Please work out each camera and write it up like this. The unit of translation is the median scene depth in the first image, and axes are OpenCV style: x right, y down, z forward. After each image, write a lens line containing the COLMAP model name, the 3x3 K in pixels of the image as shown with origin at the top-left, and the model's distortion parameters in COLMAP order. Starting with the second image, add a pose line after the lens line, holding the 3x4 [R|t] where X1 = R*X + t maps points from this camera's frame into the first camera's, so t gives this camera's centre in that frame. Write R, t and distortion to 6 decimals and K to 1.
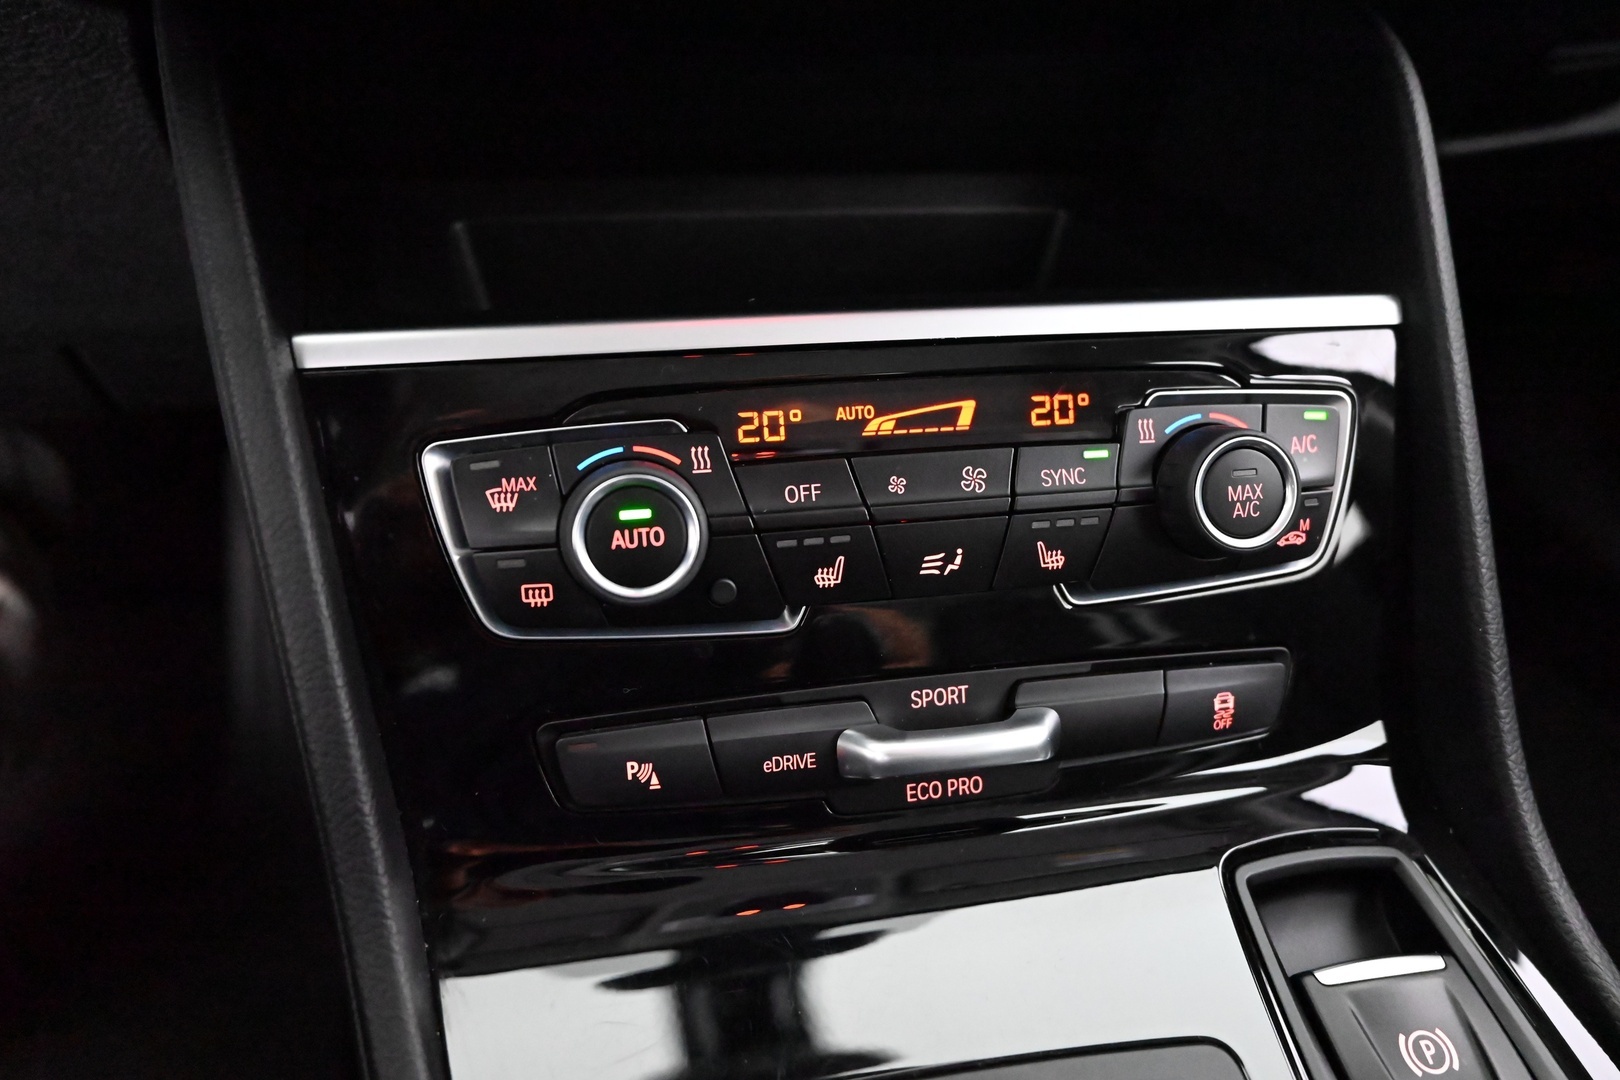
lens RADIAL K [[1119.6, 0, 809.9], [0, 1119.6, 541.5], [0, 0, 1]] dist [0.009787, 0.000870]
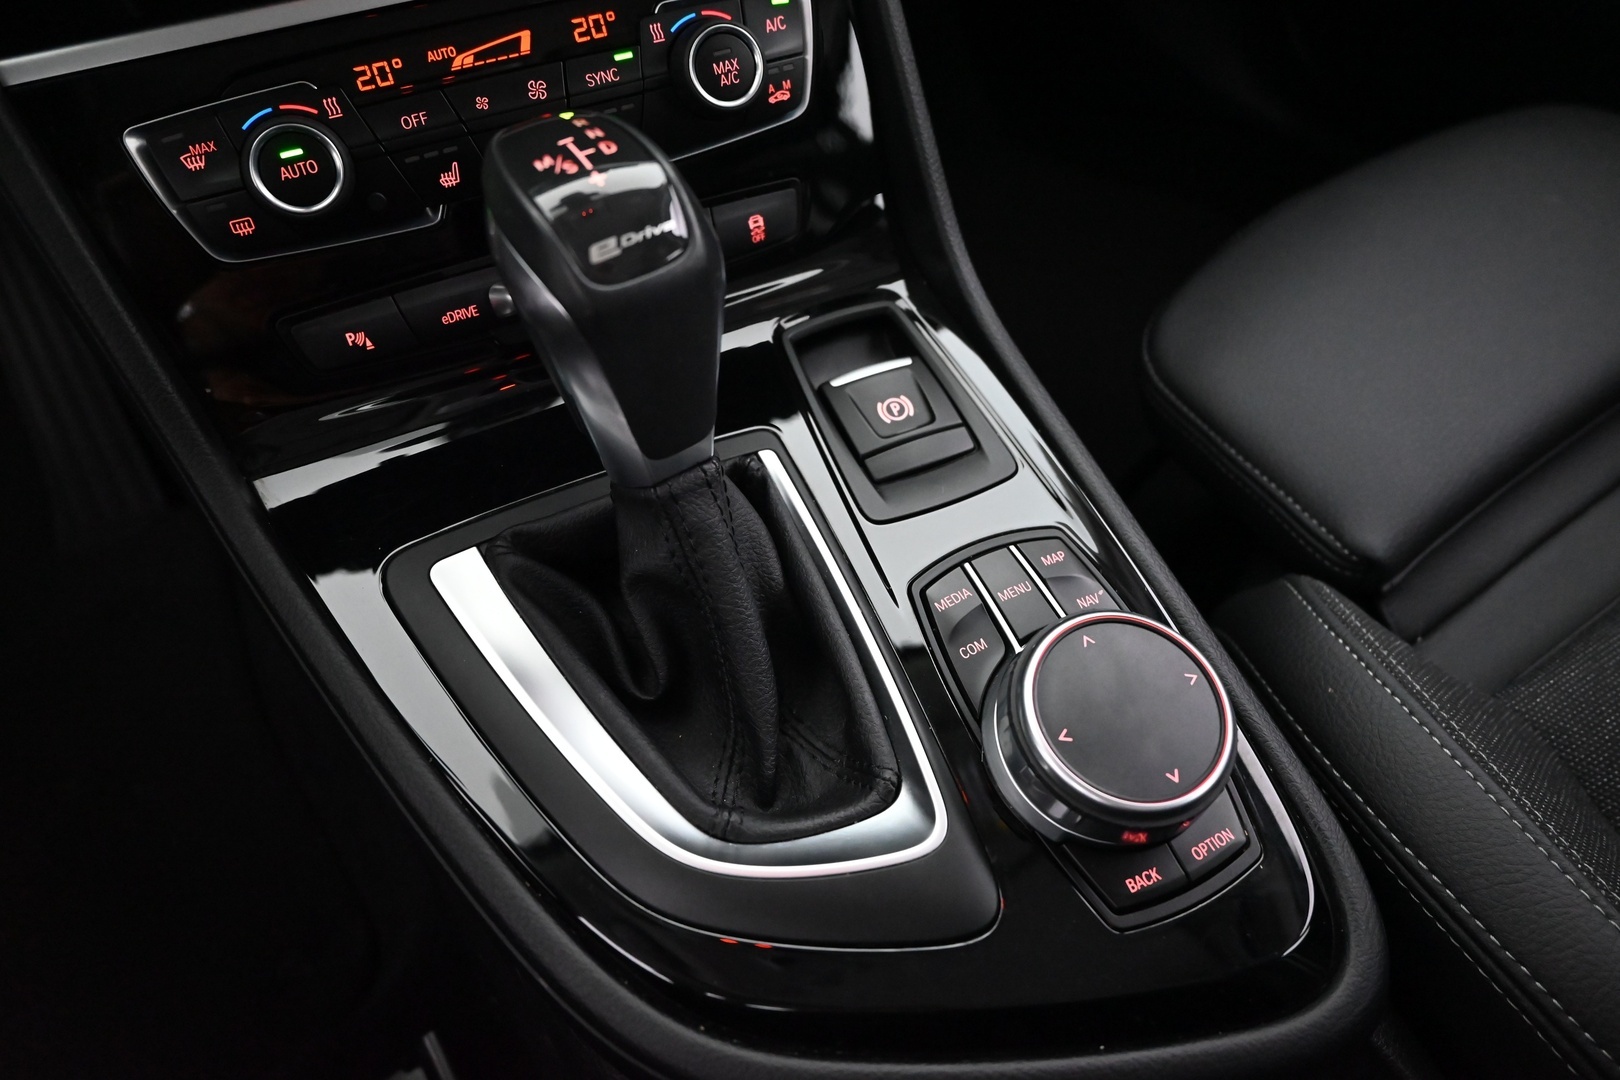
lens RADIAL K [[1119.6, 0, 809.5], [0, 1119.6, 538.2], [0, 0, 1]] dist [0.009787, 0.000870]
pose [[0.967558, -0.223691, 0.117448, 0.182759], [0.181639, 0.938999, 0.292043, 0.122607], [-0.175610, -0.261235, 0.949167, -0.542523]]
